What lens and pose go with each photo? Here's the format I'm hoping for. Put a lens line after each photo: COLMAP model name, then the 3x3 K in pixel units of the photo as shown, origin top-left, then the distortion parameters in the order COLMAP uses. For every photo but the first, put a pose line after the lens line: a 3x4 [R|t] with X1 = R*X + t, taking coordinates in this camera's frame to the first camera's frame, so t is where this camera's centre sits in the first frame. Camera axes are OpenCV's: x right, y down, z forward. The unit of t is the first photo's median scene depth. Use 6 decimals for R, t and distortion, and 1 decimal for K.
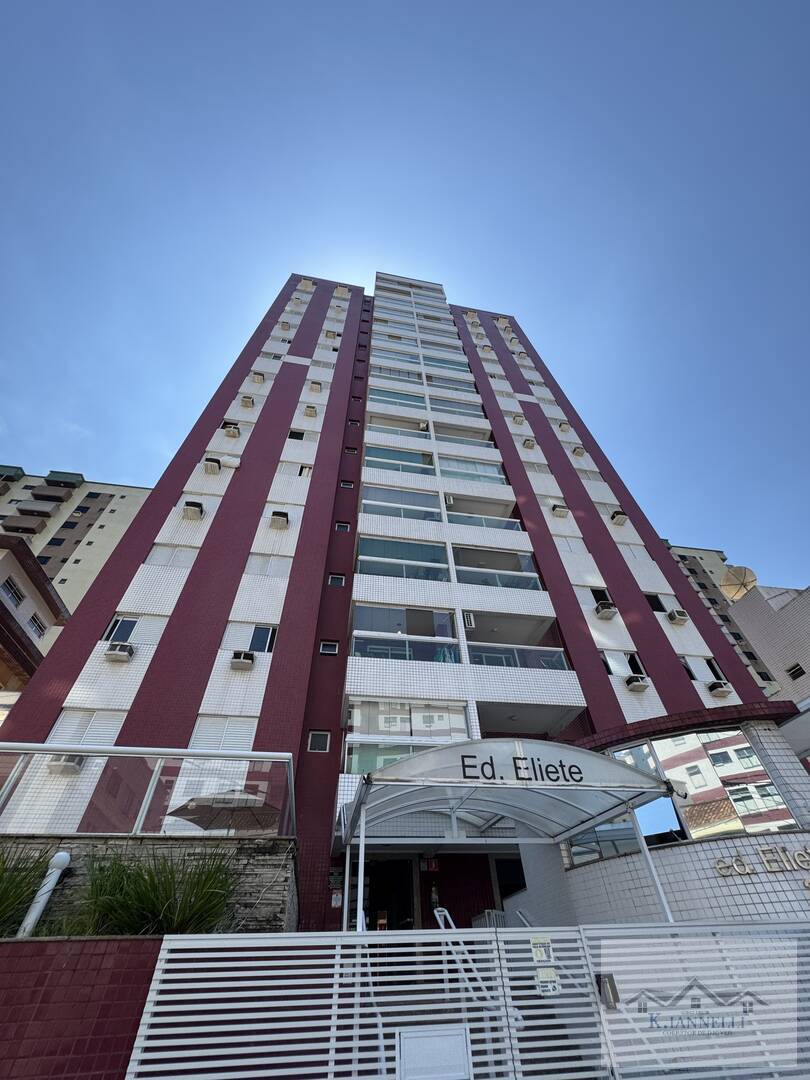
lens RADIAL K [[431.9, 0, 405.0], [0, 431.9, 540.0], [0, 0, 1]] dist [-0.000915, -0.000049]
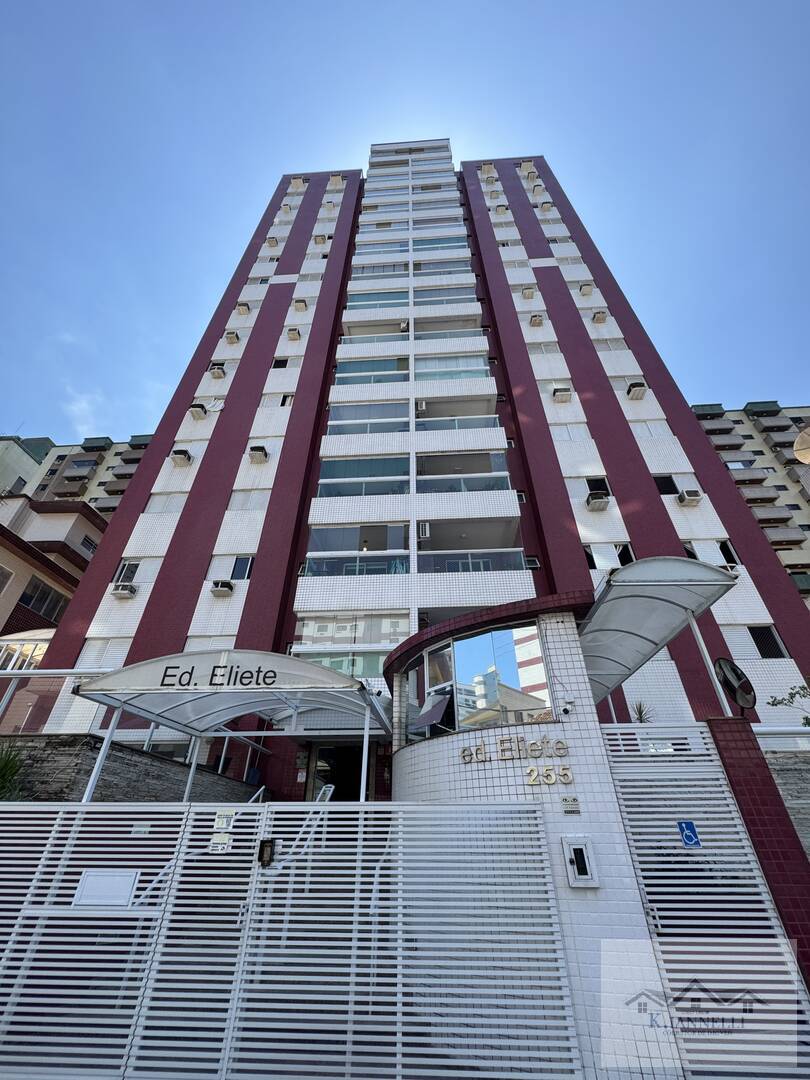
lens RADIAL K [[431.9, 0, 405.0], [0, 431.9, 540.0], [0, 0, 1]] dist [-0.000915, -0.000049]
pose [[0.970520, -0.107927, -0.215506, 0.274274], [0.148107, 0.972457, 0.179978, 0.020144], [0.190146, -0.206590, 0.959773, 0.033029]]
